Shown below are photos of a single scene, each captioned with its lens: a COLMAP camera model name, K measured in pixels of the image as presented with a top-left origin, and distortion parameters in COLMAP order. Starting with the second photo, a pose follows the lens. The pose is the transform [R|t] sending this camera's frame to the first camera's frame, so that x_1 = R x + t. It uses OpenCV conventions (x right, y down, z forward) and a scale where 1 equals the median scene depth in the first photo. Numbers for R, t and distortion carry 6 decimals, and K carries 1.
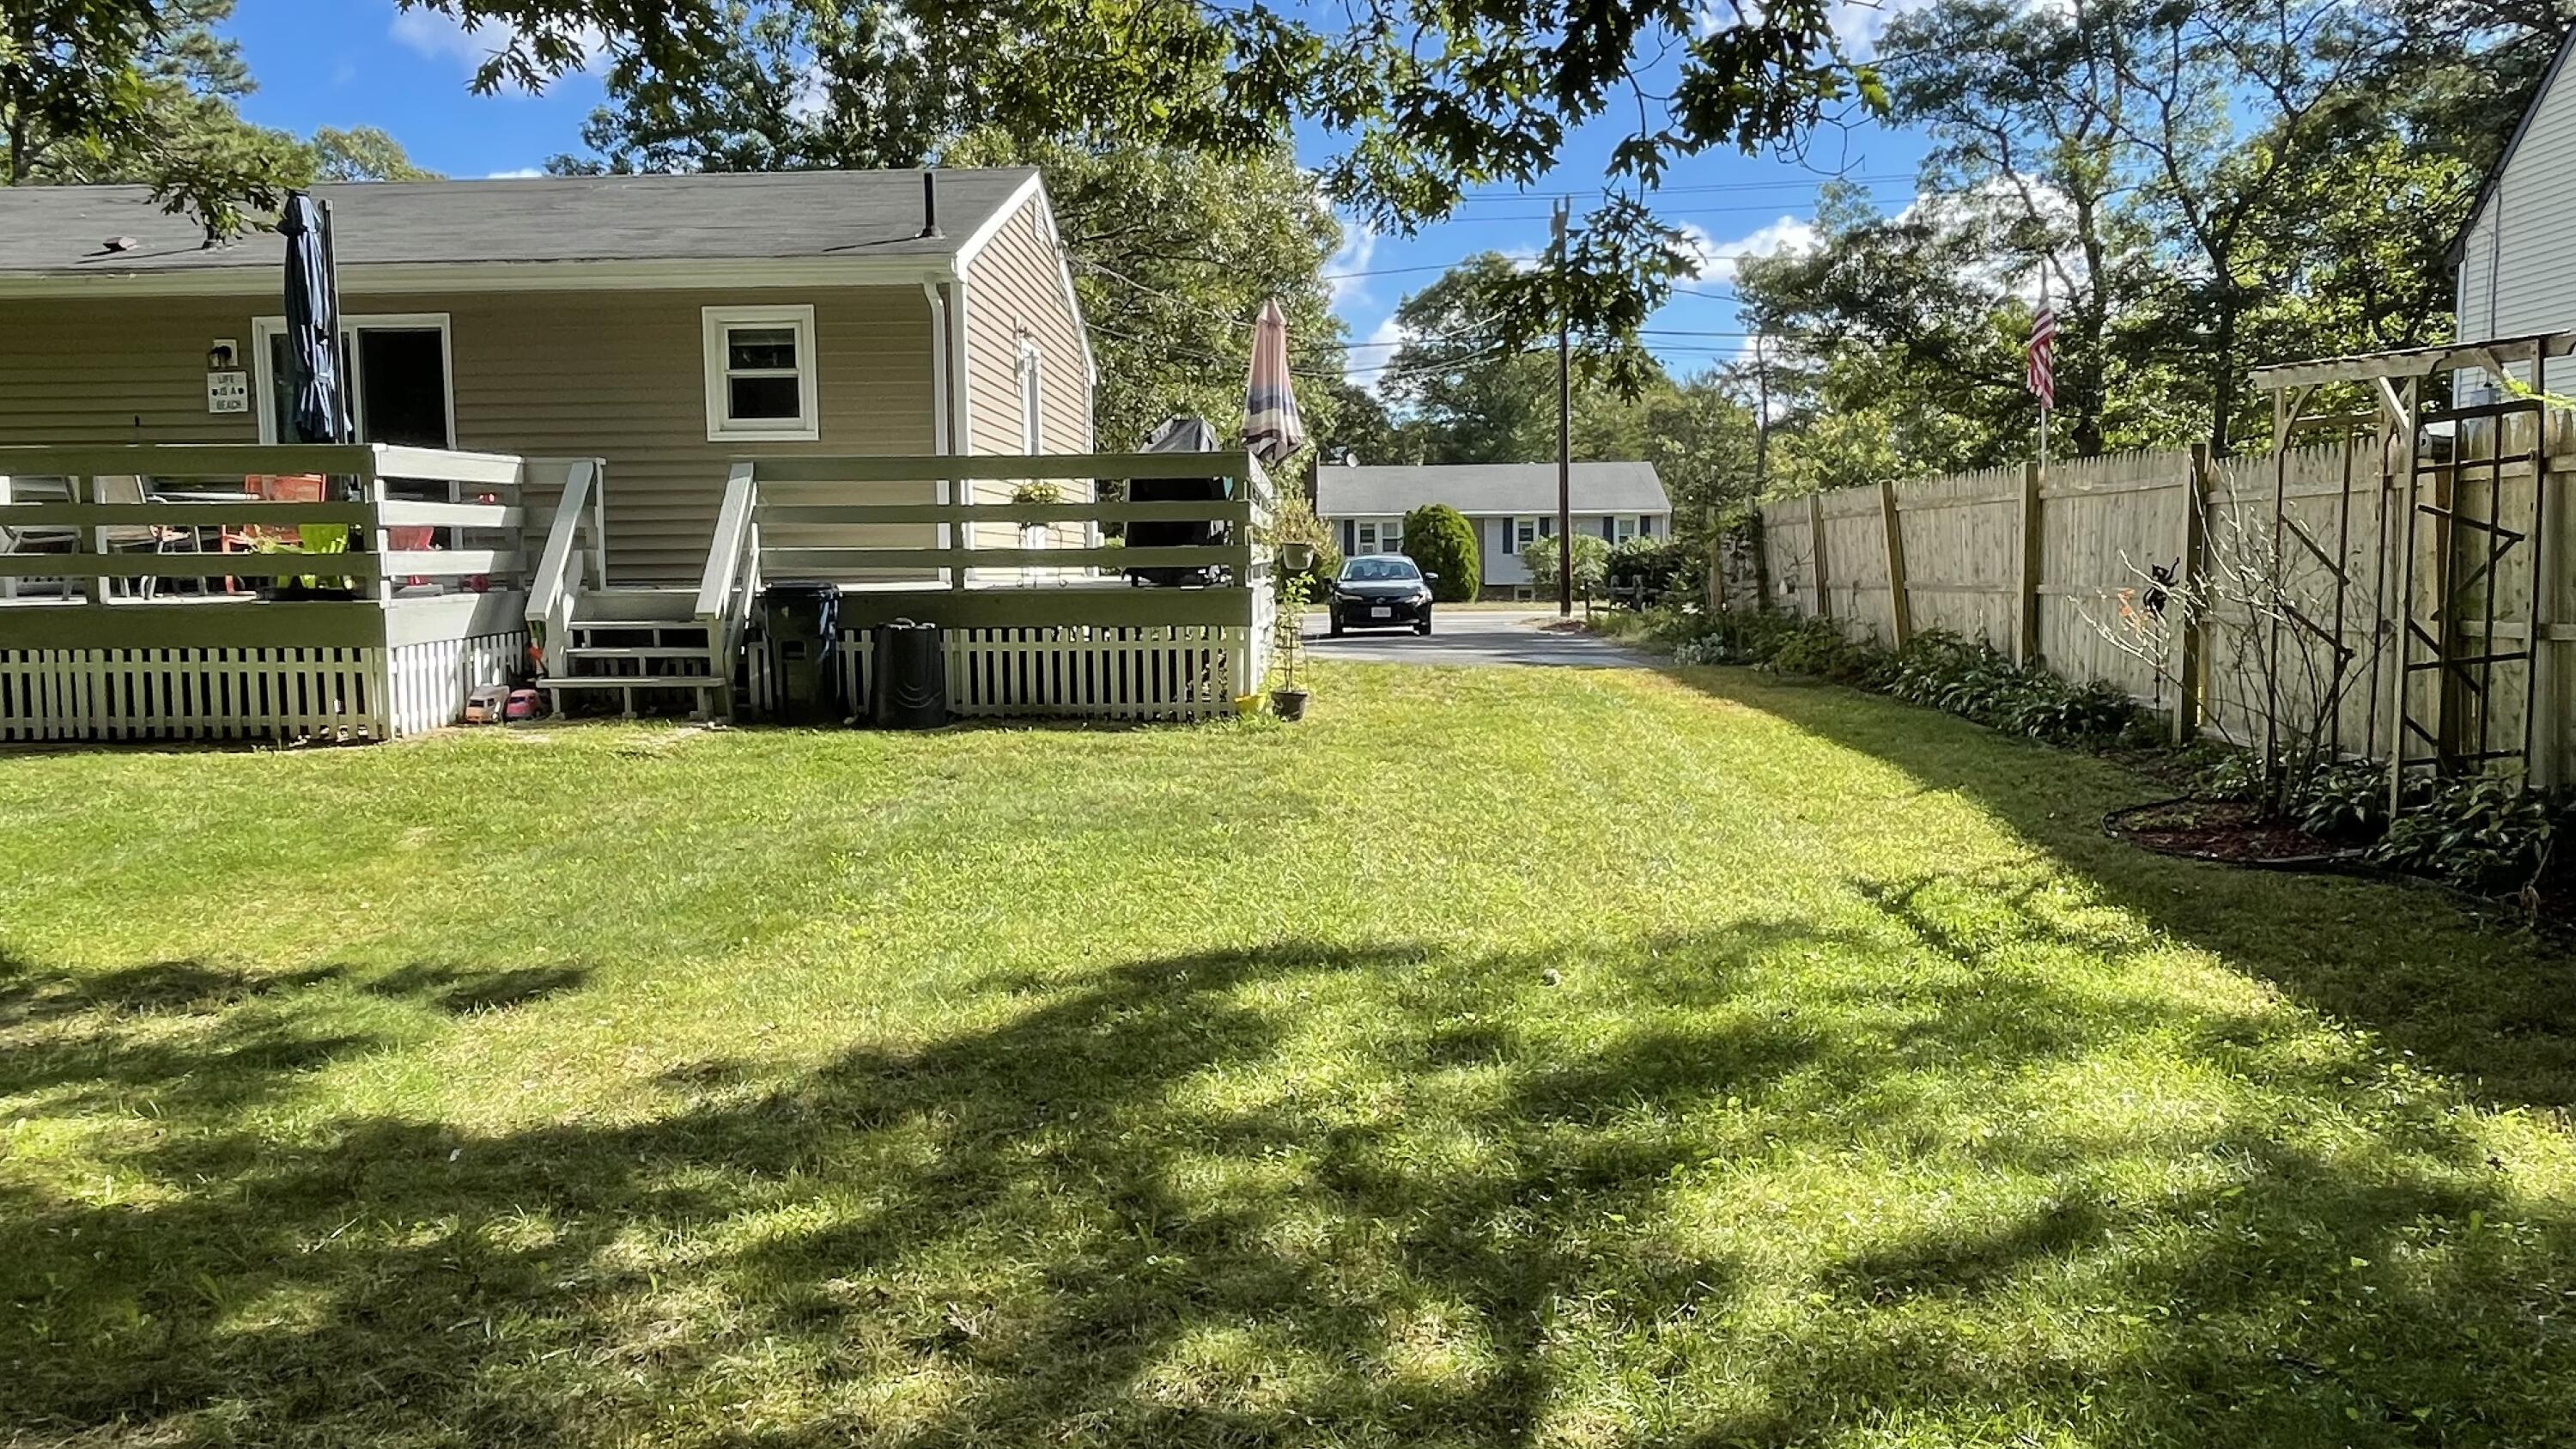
lens RADIAL K [[1711.8, 0, 1288.0], [0, 1711.8, 724.5], [0, 0, 1]] dist [-0.001456, -0.005232]
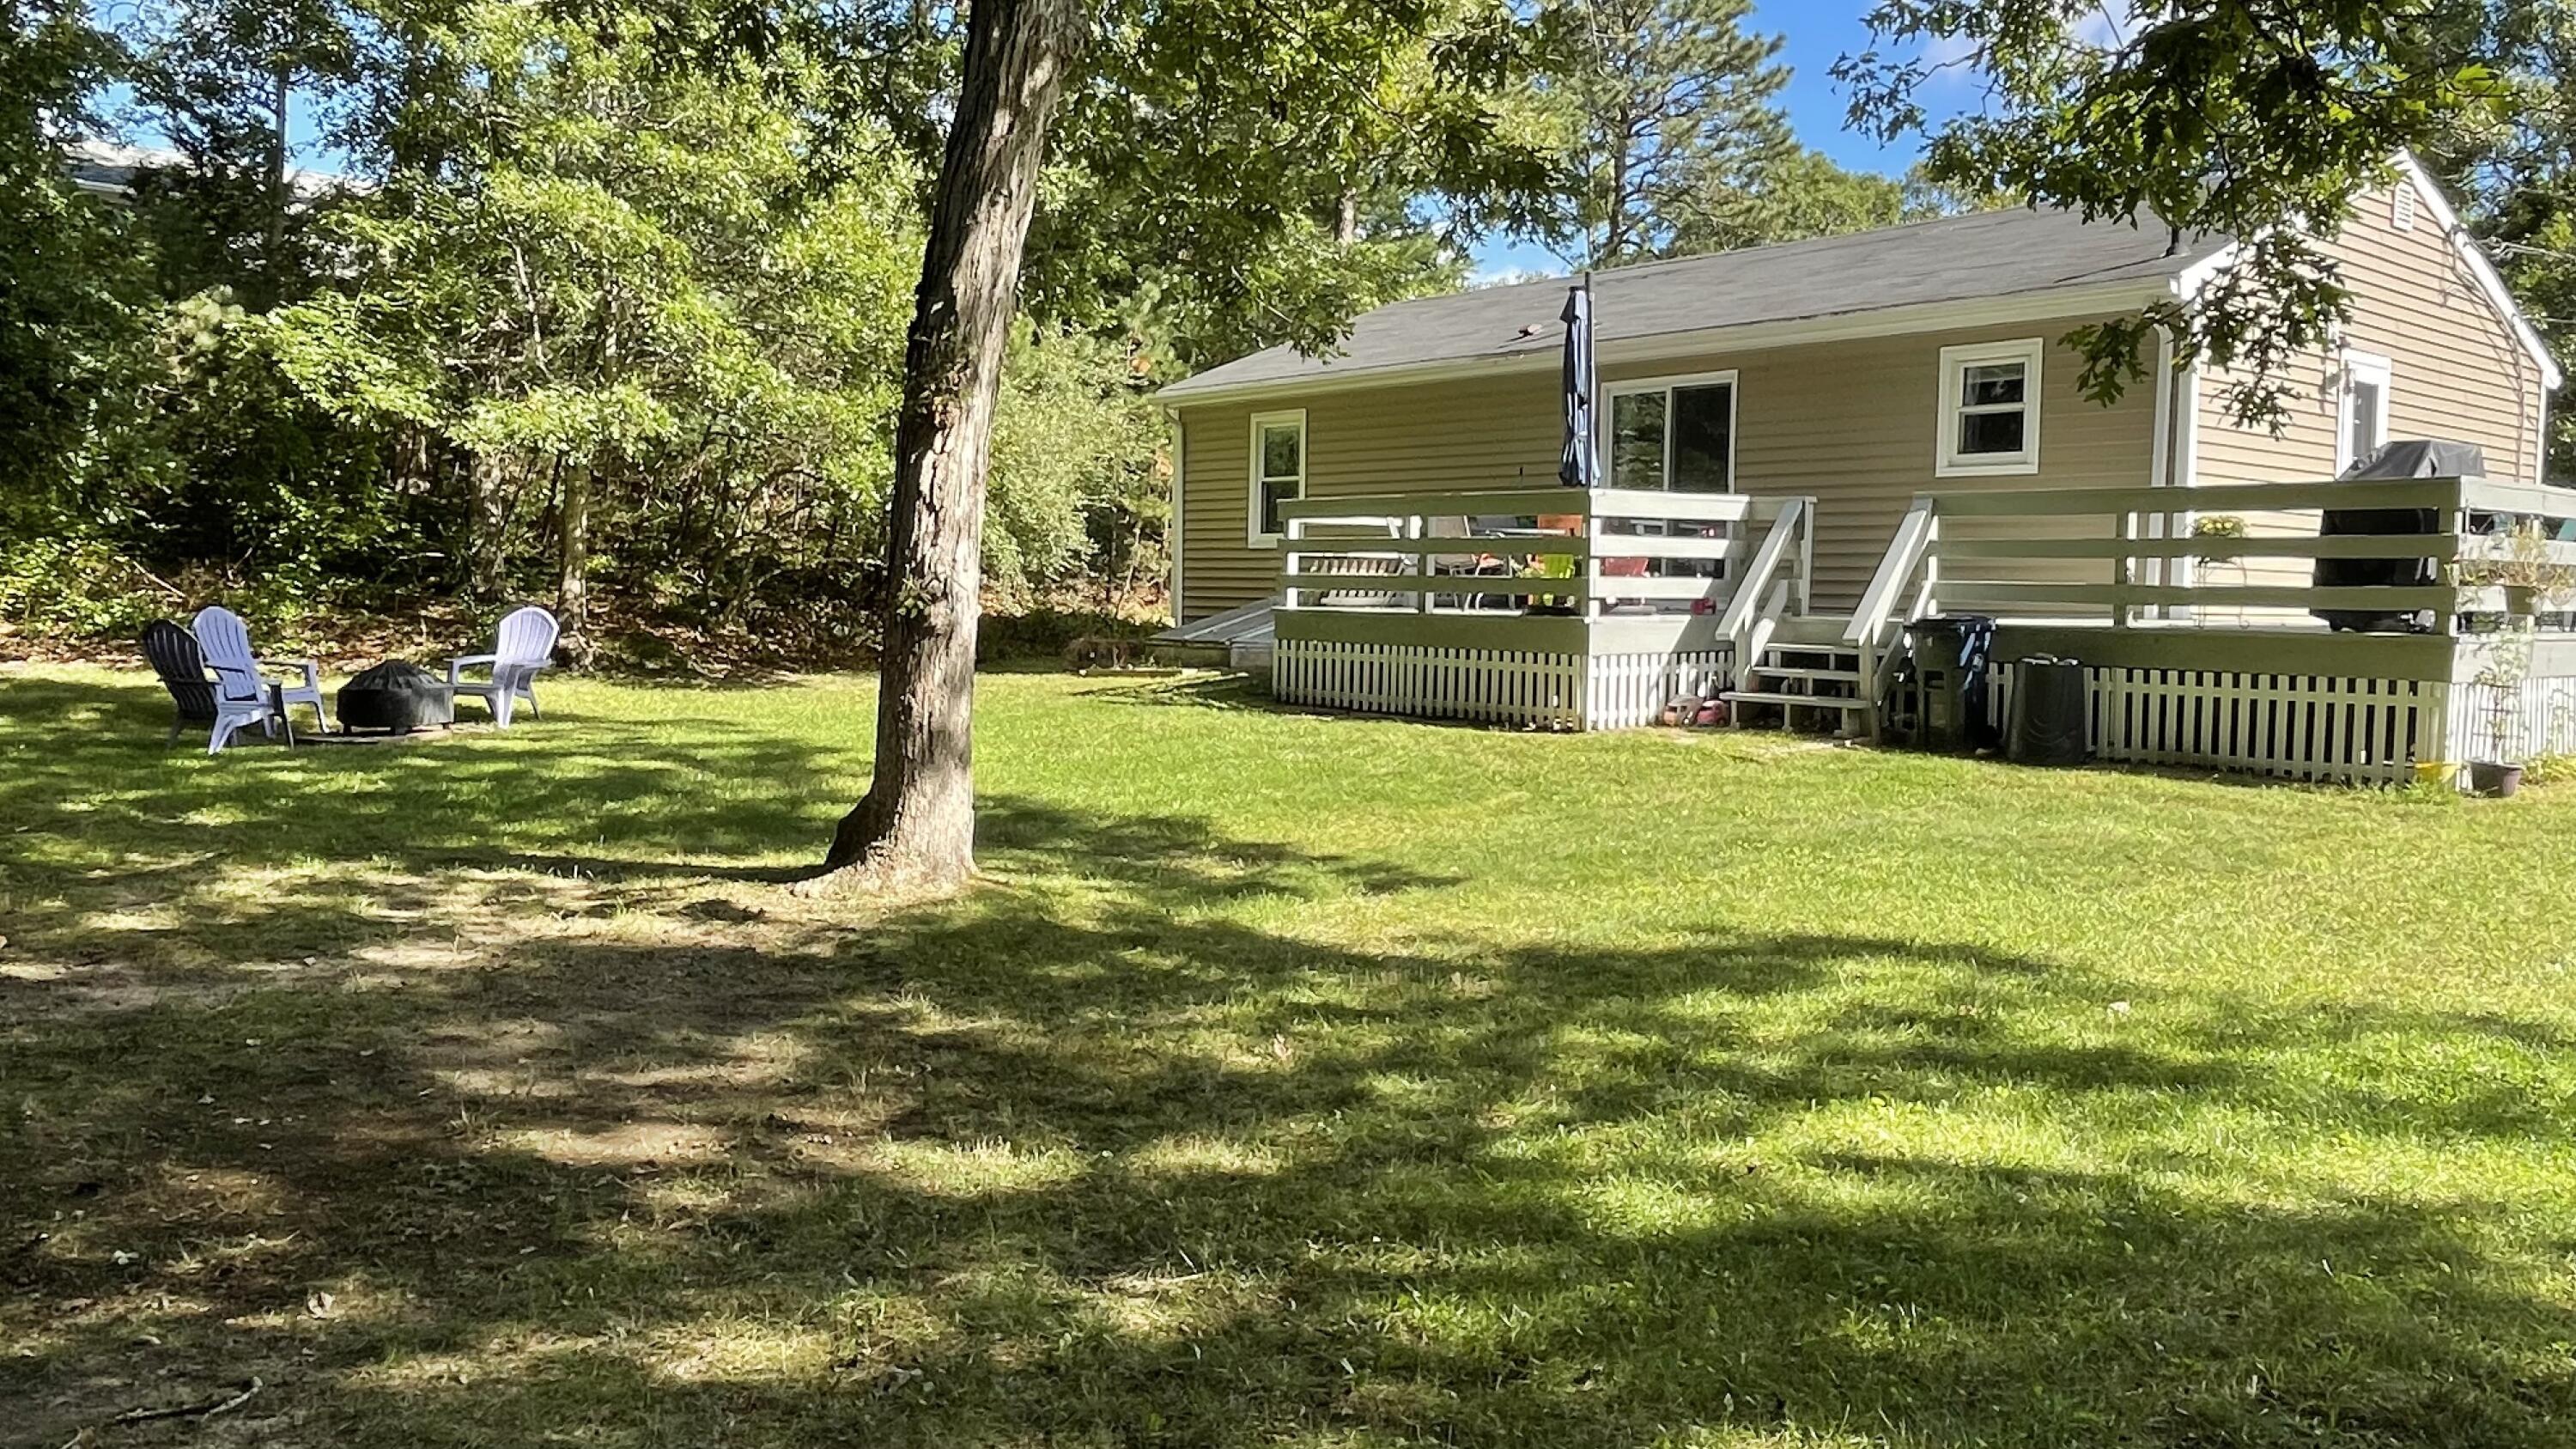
lens RADIAL K [[1932.0, 0, 1287.2], [0, 1932.0, 716.0], [0, 0, 1]] dist [-0.005569, 0.003765]
pose [[0.660114, 0.069401, -0.747953, 0.321365], [-0.094216, 0.995509, 0.009219, 0.004819], [0.745233, 0.064384, 0.663688, -0.063429]]
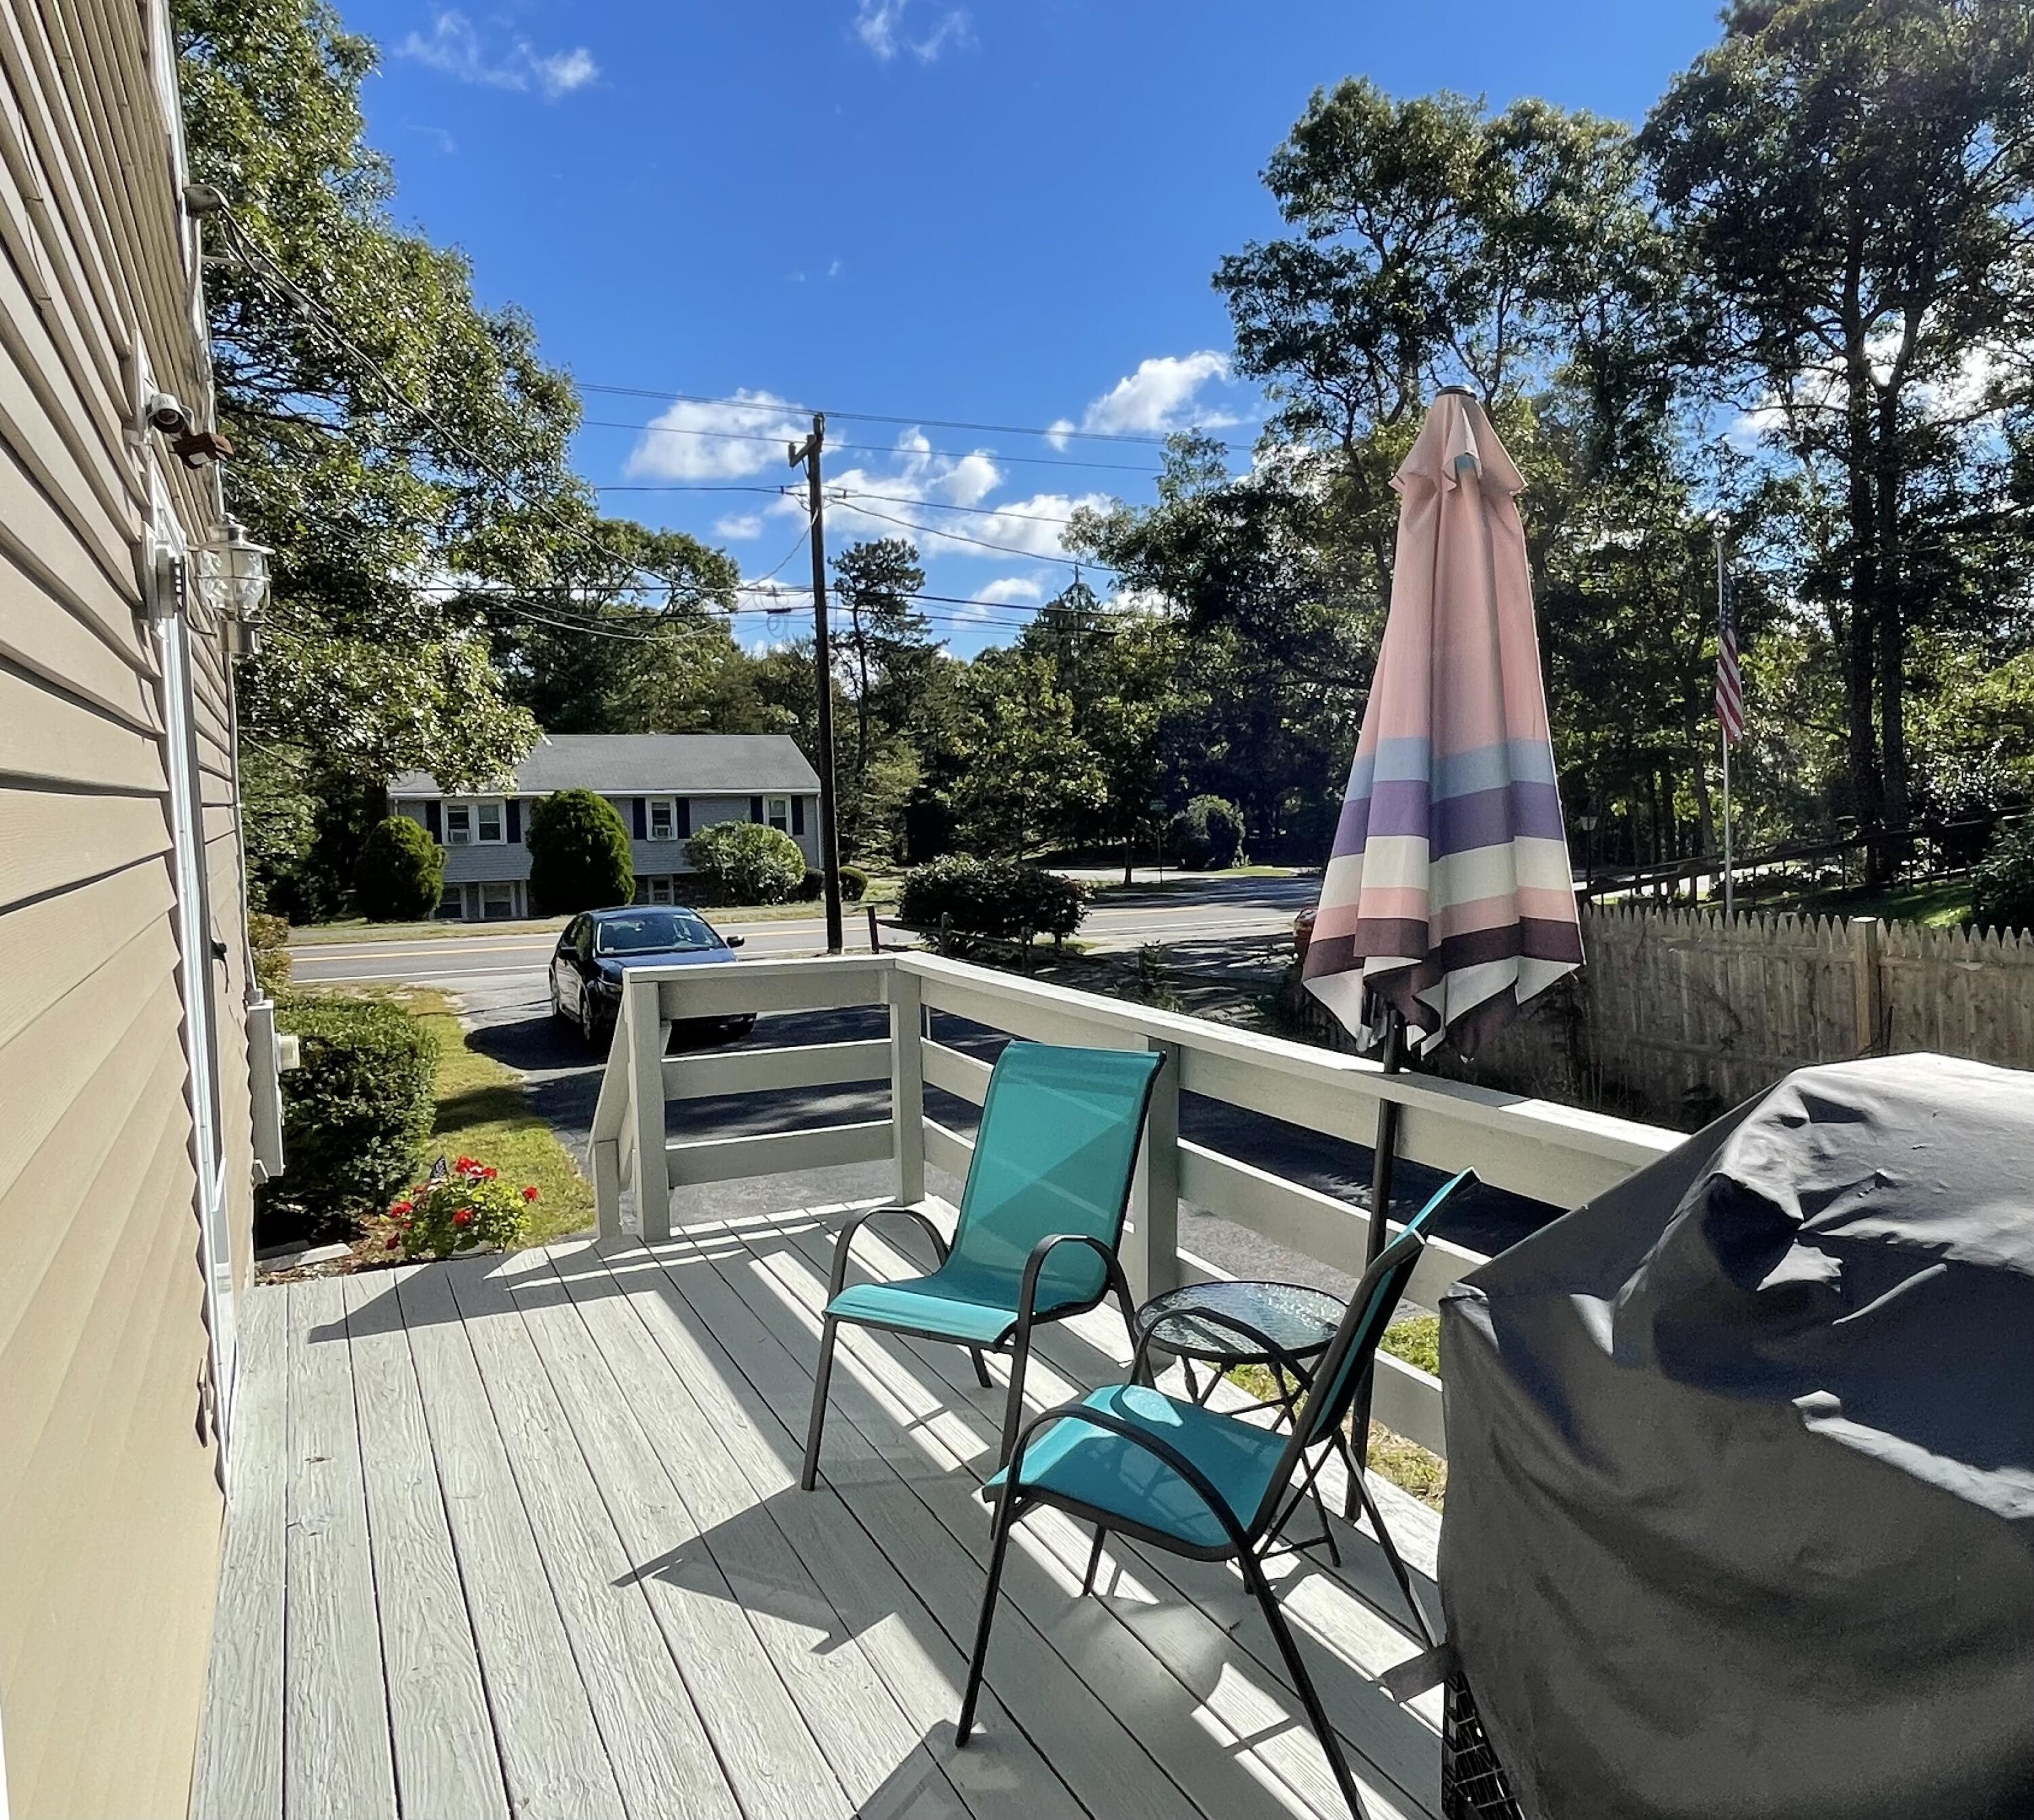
lens RADIAL K [[1528.7, 0, 1205.3], [0, 1528.7, 906.3], [0, 0, 1]] dist [-0.001490, 0.001201]
pose [[0.849962, -0.038031, 0.525469, -0.192143], [0.052860, 0.998514, -0.013234, -0.215442], [-0.524185, 0.039025, 0.850710, 1.032021]]
